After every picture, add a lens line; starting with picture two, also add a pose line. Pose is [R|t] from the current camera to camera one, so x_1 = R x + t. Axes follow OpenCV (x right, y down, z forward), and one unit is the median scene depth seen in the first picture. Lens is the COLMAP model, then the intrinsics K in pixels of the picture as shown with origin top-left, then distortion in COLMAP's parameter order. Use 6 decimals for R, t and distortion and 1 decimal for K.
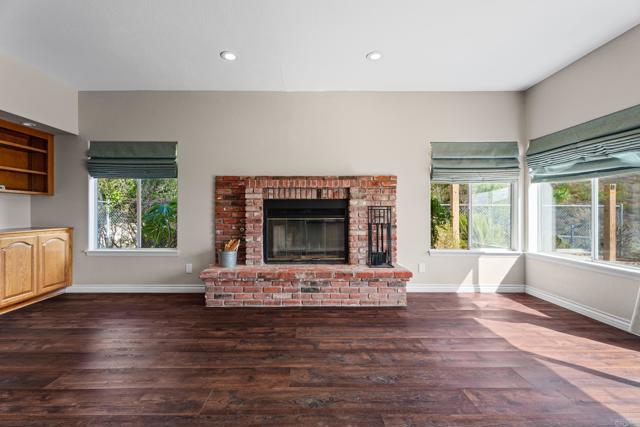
lens RADIAL K [[294.0, 0, 316.1], [0, 294.0, 216.0], [0, 0, 1]] dist [0.001400, 0.000325]
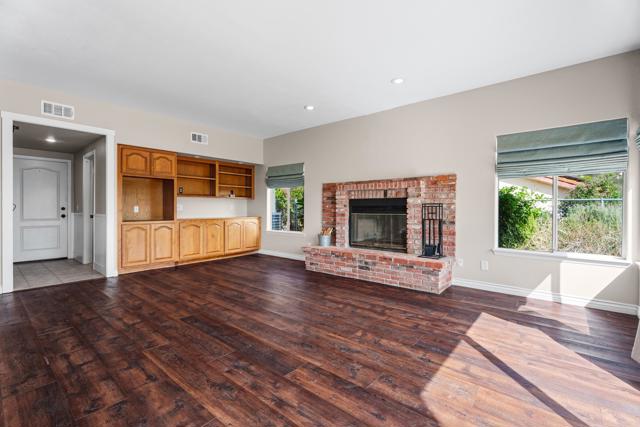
lens RADIAL K [[294.0, 0, 316.1], [0, 294.0, 216.0], [0, 0, 1]] dist [0.001400, 0.000325]
pose [[0.751465, 0.019386, -0.659488, 0.610947], [-0.007752, 0.999759, 0.020555, -0.005846], [0.659727, -0.010334, 0.751434, -0.119393]]
